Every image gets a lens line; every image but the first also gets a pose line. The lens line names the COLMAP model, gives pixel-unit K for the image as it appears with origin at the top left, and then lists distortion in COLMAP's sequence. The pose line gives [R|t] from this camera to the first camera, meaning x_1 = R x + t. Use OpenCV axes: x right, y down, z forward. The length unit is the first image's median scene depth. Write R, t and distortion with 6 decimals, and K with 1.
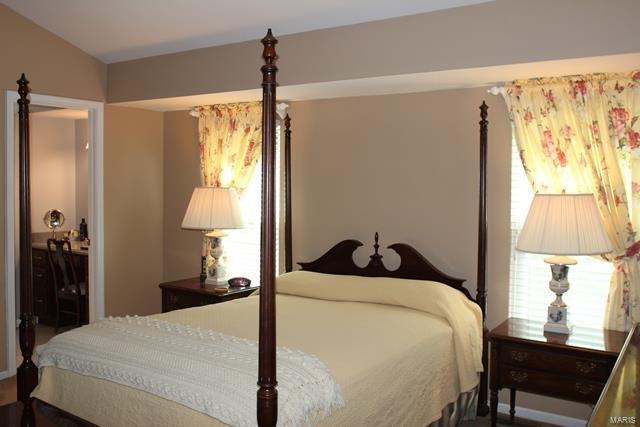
lens RADIAL K [[592.6, 0, 320.2], [0, 592.6, 213.2], [0, 0, 1]] dist [-0.066076, 0.000000]
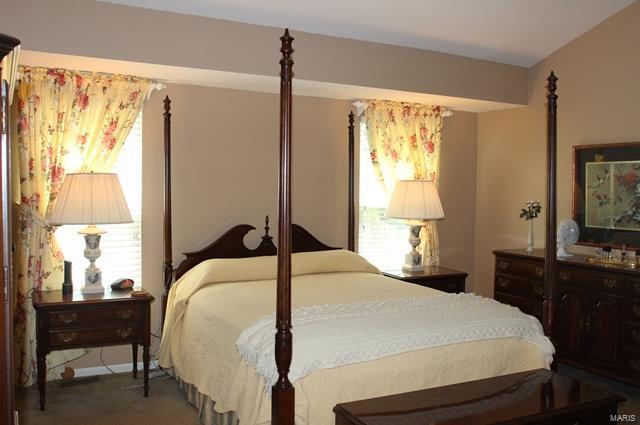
lens RADIAL K [[592.6, 0, 320.2], [0, 592.6, 211.1], [0, 0, 1]] dist [-0.066076, 0.000000]
pose [[0.467507, -0.039238, 0.883118, -0.939289], [0.037215, 0.999002, 0.024686, -0.000423], [-0.883205, 0.021325, 0.468501, 0.438320]]
